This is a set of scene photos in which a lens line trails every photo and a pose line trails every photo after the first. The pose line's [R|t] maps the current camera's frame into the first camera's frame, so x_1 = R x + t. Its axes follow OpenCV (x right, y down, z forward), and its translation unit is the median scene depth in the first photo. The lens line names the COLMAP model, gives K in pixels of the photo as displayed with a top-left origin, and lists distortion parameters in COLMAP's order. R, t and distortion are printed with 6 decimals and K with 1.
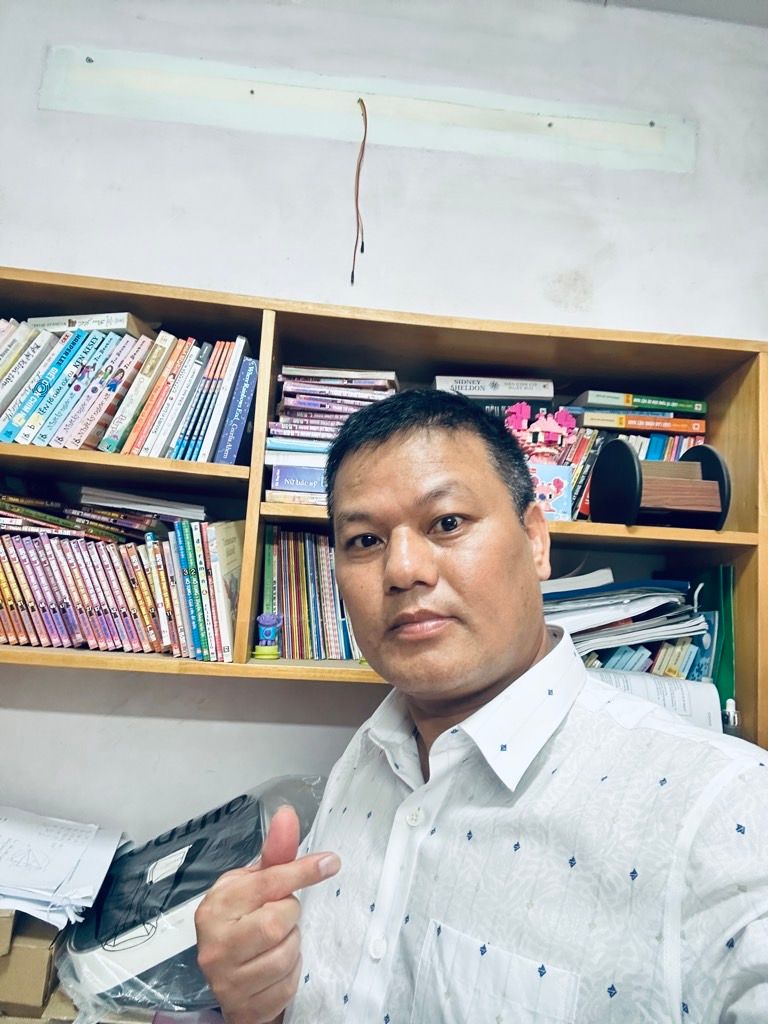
lens RADIAL K [[705.0, 0, 388.8], [0, 705.0, 512.5], [0, 0, 1]] dist [0.024681, -0.004280]
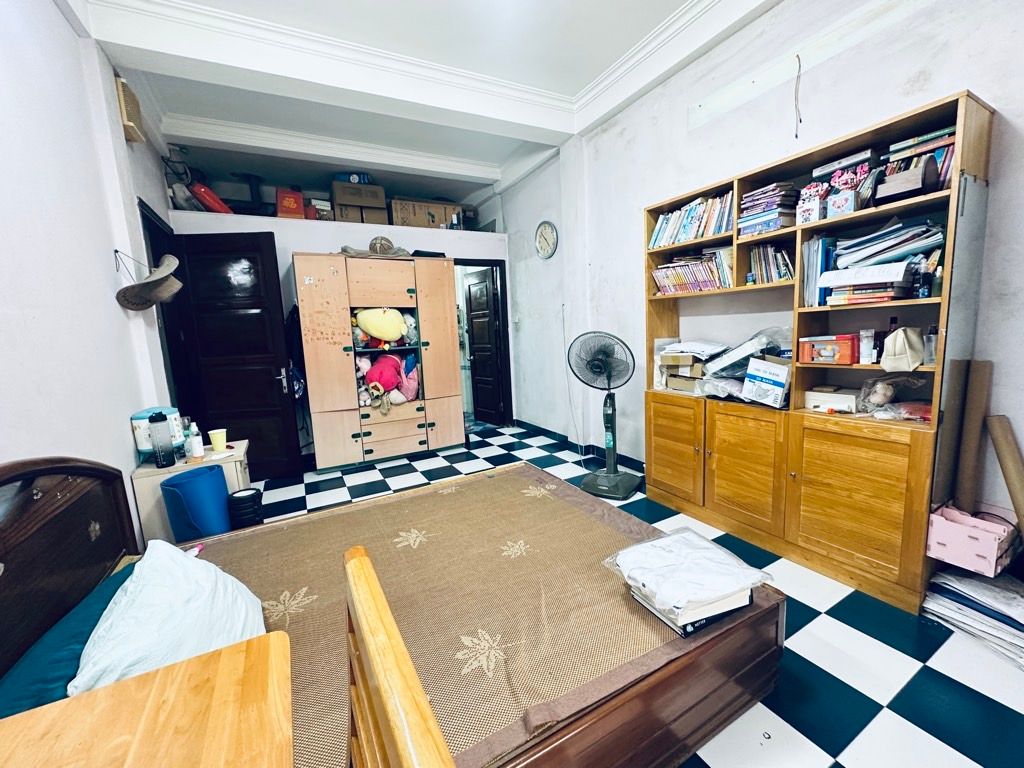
lens RADIAL K [[410.6, 0, 512.8], [0, 410.6, 382.4], [0, 0, 1]] dist [-0.001789, -0.000283]
pose [[0.404168, 0.028195, -0.914250, 1.180135], [0.185729, 0.976173, 0.112211, 0.227257], [0.895630, -0.215155, 0.389301, -0.875619]]
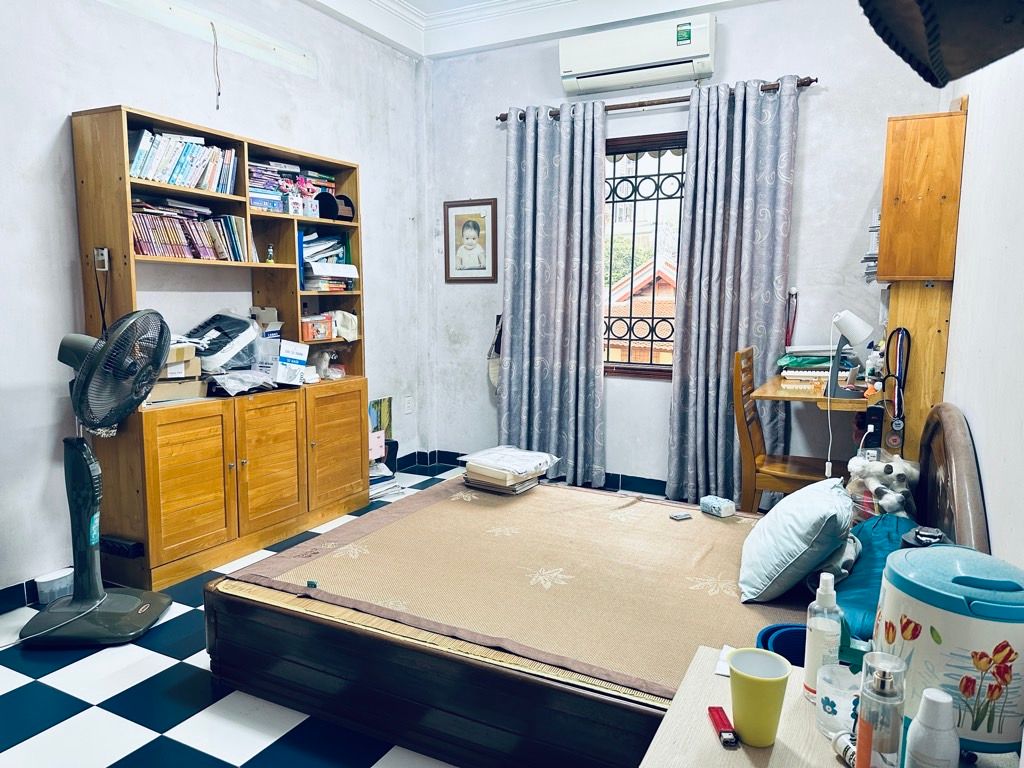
lens RADIAL K [[716.4, 0, 512.7], [0, 716.4, 382.9], [0, 0, 1]] dist [-0.000238, -0.000070]
pose [[0.527781, -0.165285, 0.833143, -2.206601], [-0.074526, 0.968089, 0.239268, -0.111457], [-0.846104, -0.188372, 0.498621, -1.593924]]
